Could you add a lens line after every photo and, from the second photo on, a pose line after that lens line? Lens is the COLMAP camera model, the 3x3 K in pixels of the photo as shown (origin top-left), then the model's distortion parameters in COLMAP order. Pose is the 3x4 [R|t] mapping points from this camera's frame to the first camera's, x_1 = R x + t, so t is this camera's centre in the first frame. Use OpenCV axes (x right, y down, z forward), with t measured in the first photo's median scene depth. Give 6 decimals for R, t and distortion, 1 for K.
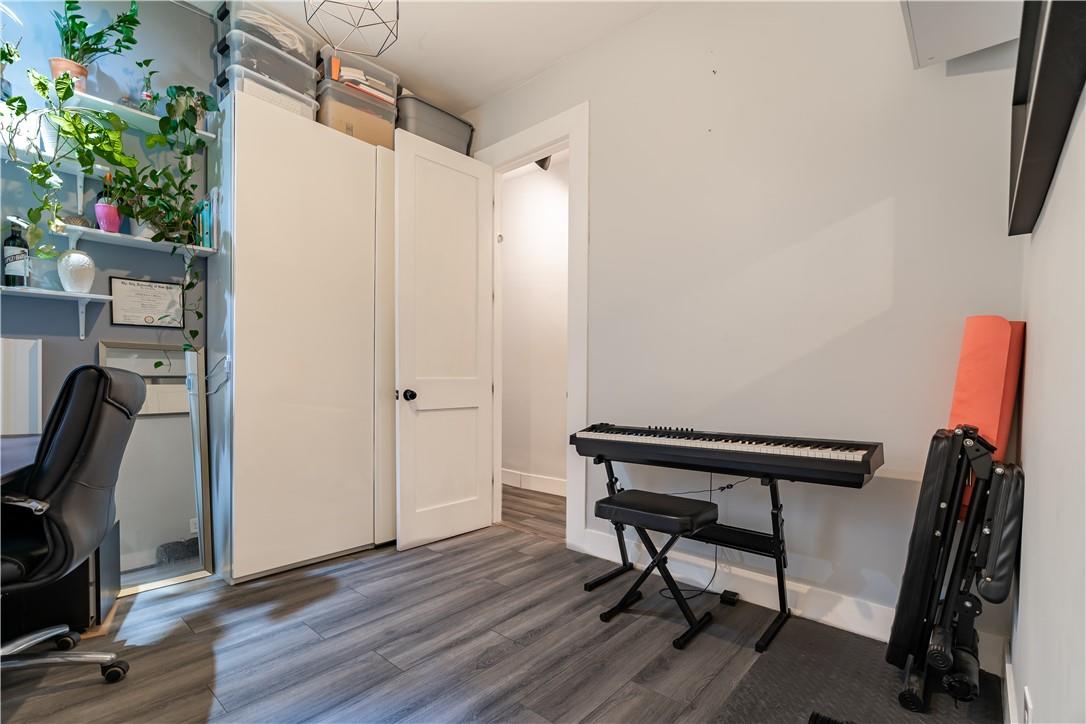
lens RADIAL K [[498.4, 0, 547.0], [0, 498.4, 383.6], [0, 0, 1]] dist [0.000219, 0.000792]
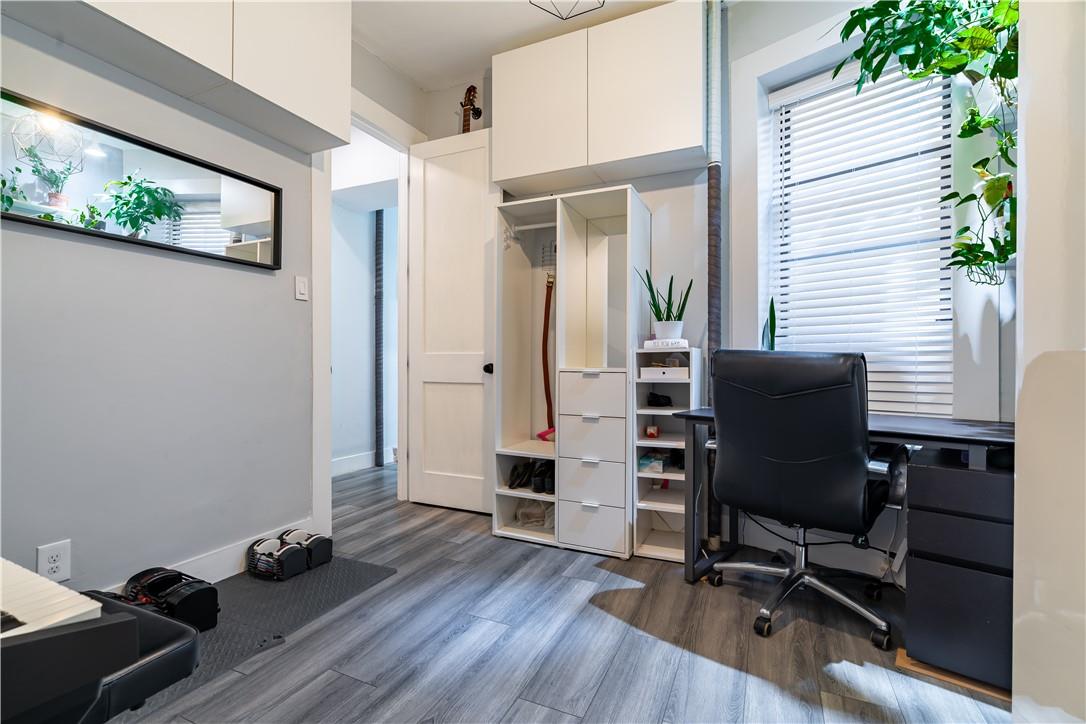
lens RADIAL K [[494.8, 0, 540.3], [0, 494.8, 362.5], [0, 0, 1]] dist [-0.004562, 0.000513]
pose [[-0.961550, -0.006937, -0.274541, -0.070575], [-0.011267, 0.999836, 0.014200, -0.010883], [0.274398, 0.016747, -0.961470, 1.492274]]
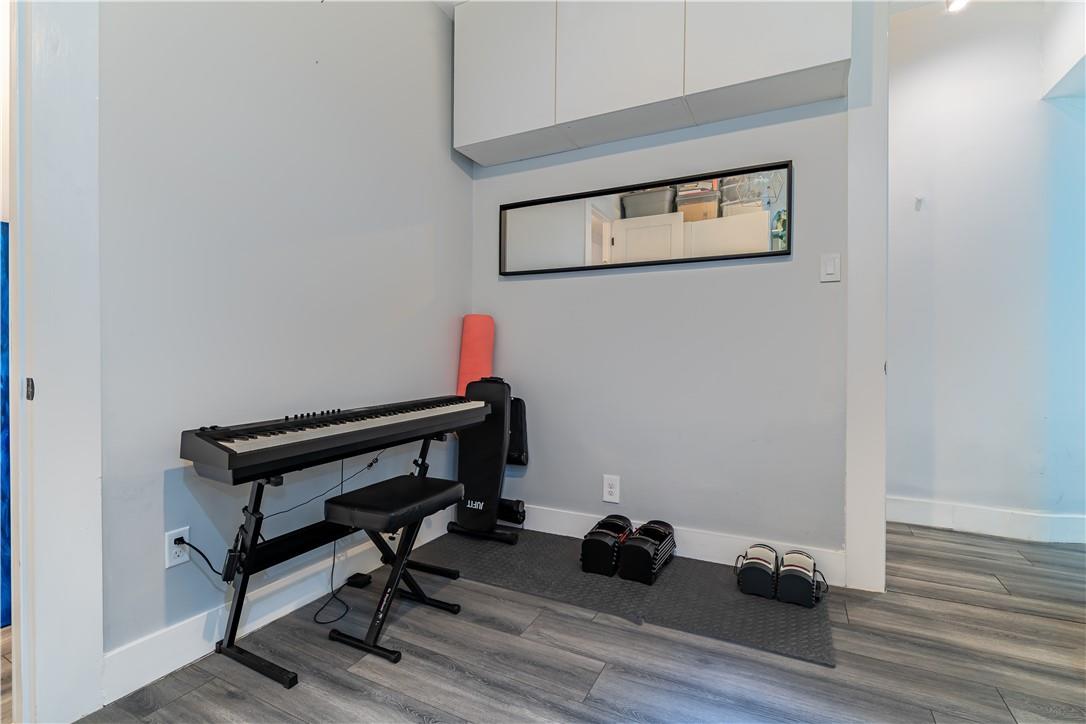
lens RADIAL K [[488.6, 0, 543.2], [0, 488.6, 359.0], [0, 0, 1]] dist [0.001125, 0.000448]
pose [[-0.237918, -0.013813, 0.971187, -0.672610], [0.009692, 0.999815, 0.016594, -0.006468], [-0.971237, 0.013361, -0.237740, 0.948069]]
